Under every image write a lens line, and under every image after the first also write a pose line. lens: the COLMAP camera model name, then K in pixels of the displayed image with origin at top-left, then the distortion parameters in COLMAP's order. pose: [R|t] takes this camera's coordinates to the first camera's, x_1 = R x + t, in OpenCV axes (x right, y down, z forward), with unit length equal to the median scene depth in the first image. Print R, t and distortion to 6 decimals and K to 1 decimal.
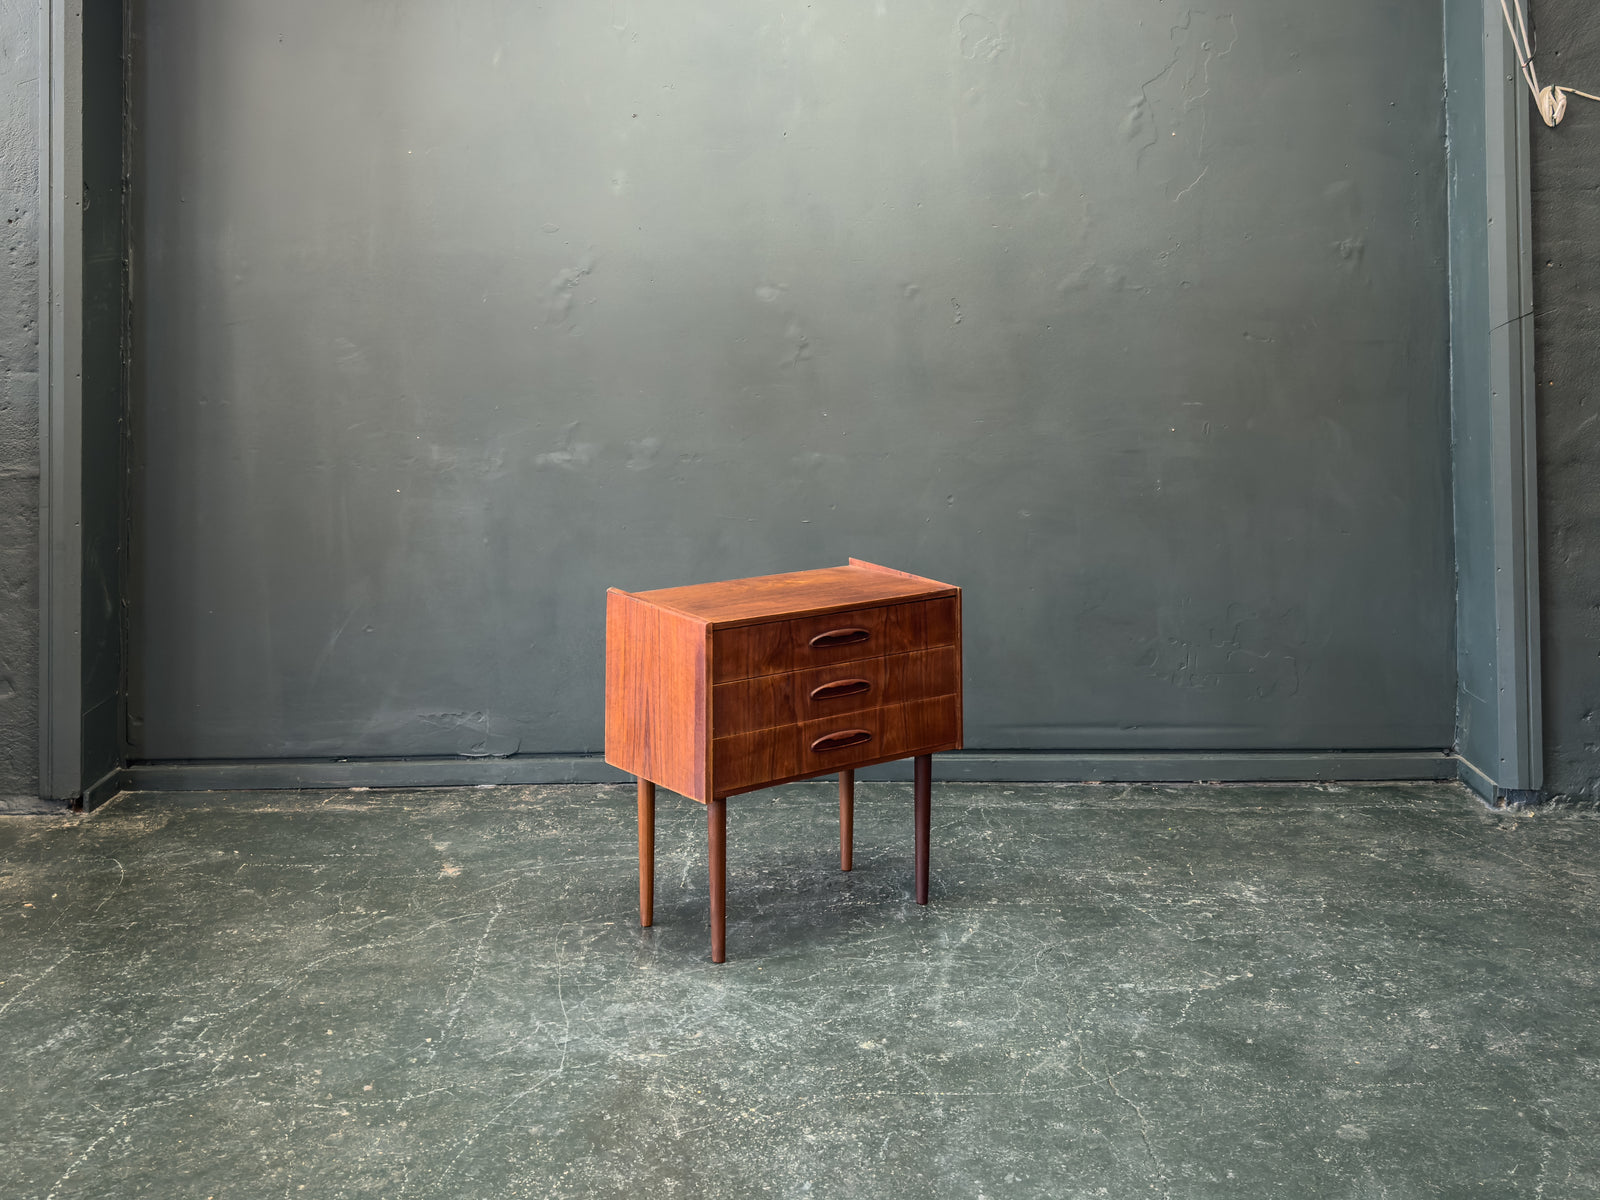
lens RADIAL K [[1692.0, 0, 782.5], [0, 1692.0, 260.7], [0, 0, 1]] dist [0.138181, -0.263217]
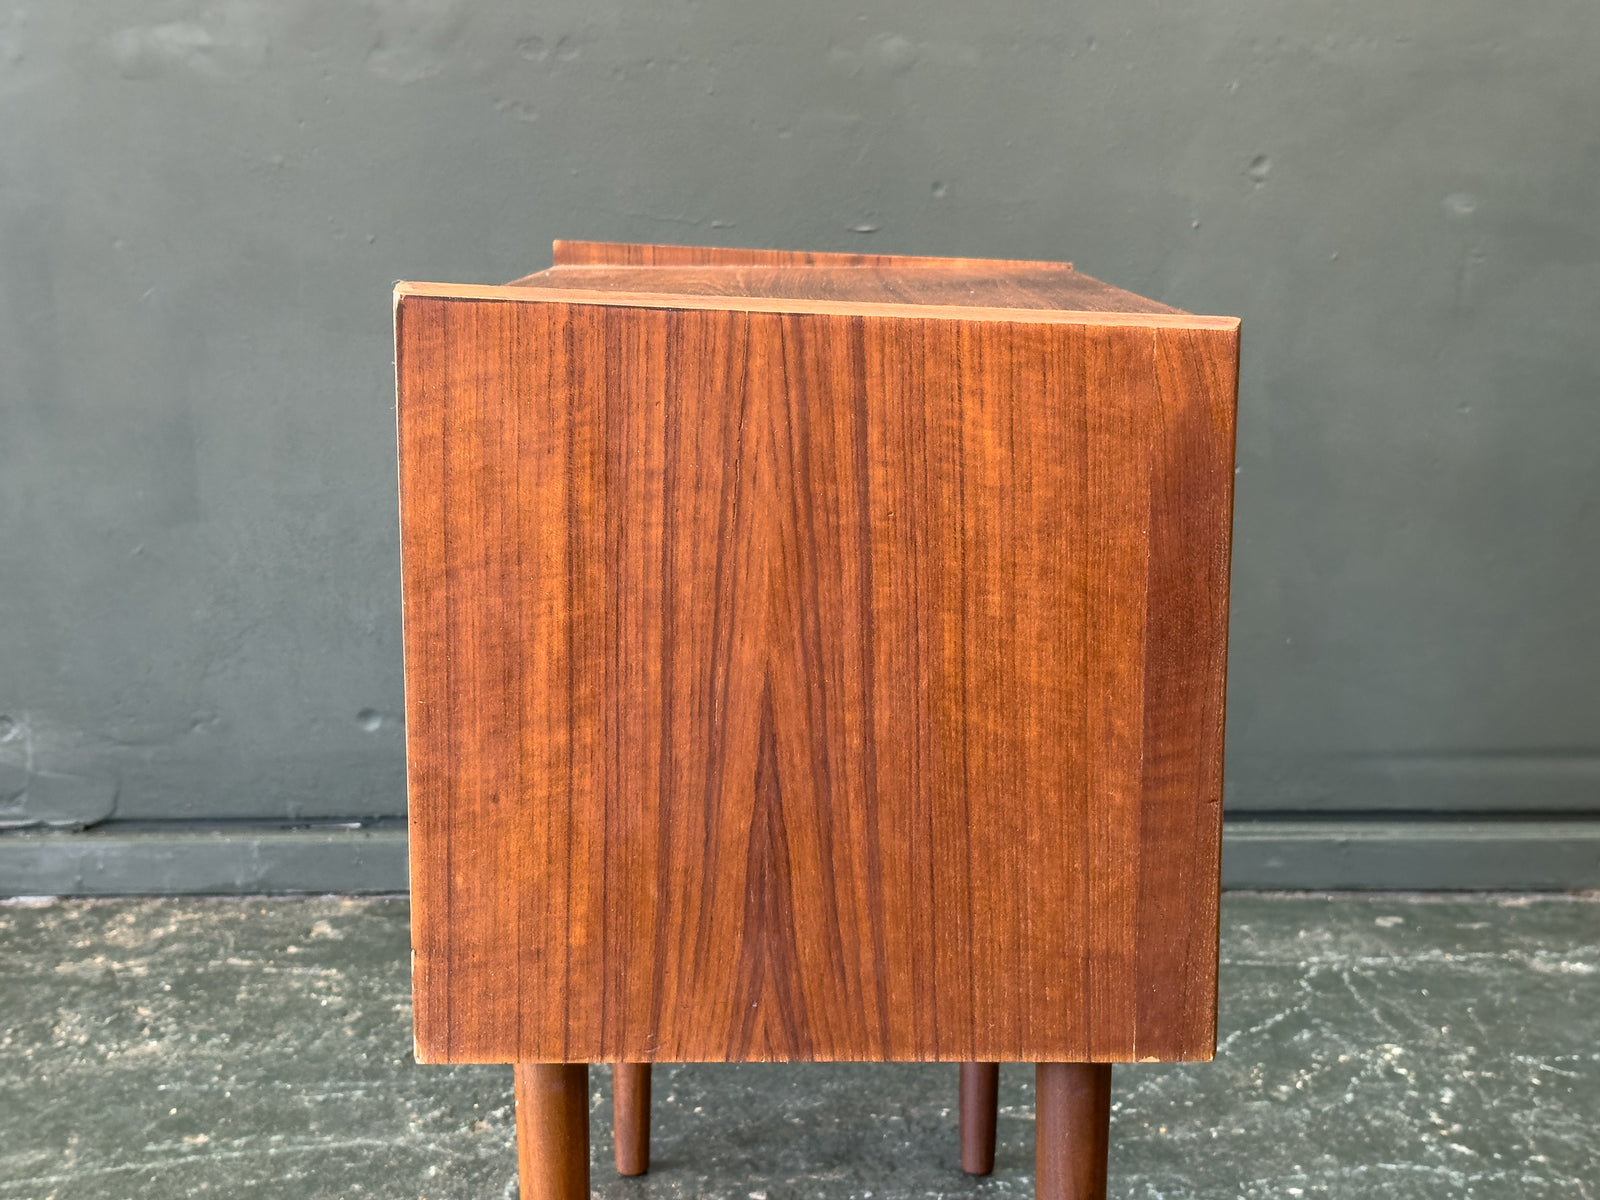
lens RADIAL K [[2263.5, 0, 817.5], [0, 2263.5, 586.2], [0, 0, 1]] dist [0.181487, -0.437080]
pose [[0.999803, 0.003356, 0.019569, -0.008133], [-0.007221, 0.979575, 0.200949, 0.171542], [-0.018495, -0.201051, 0.979406, 0.655403]]
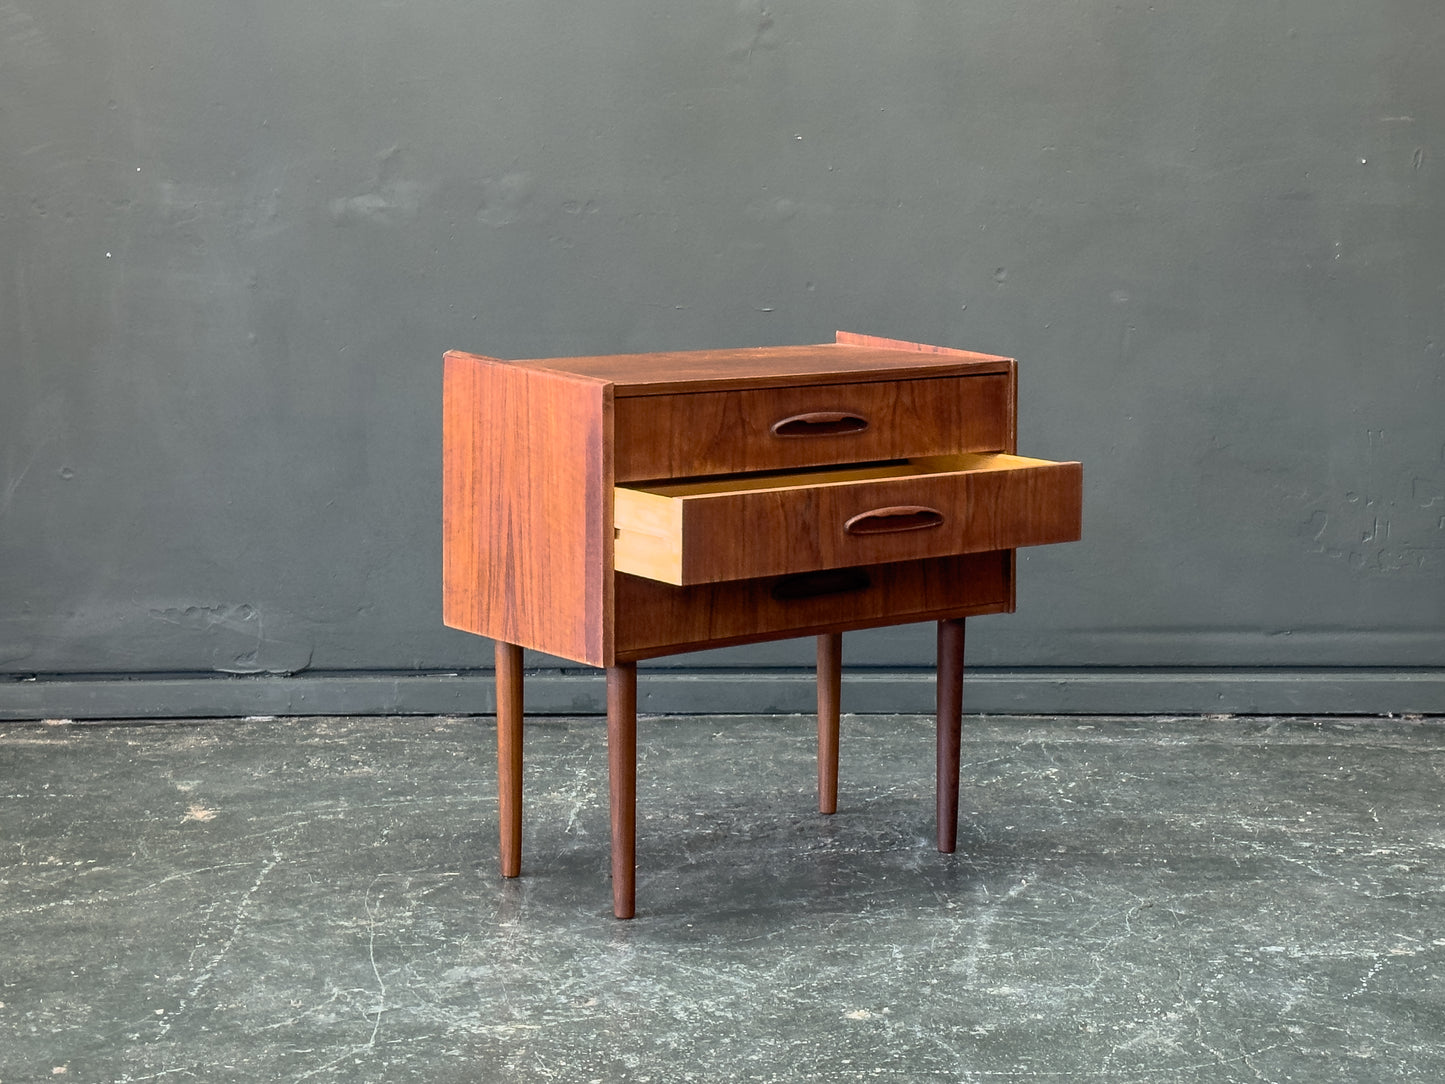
lens RADIAL K [[2657.4, 0, 739.0], [0, 2657.4, 344.9], [0, 0, 1]] dist [0.168674, -0.253987]
pose [[0.999990, 0.004046, 0.001873, 0.002137], [-0.004199, 0.995869, 0.090706, 0.102810], [-0.001498, -0.090713, 0.995876, 0.037447]]
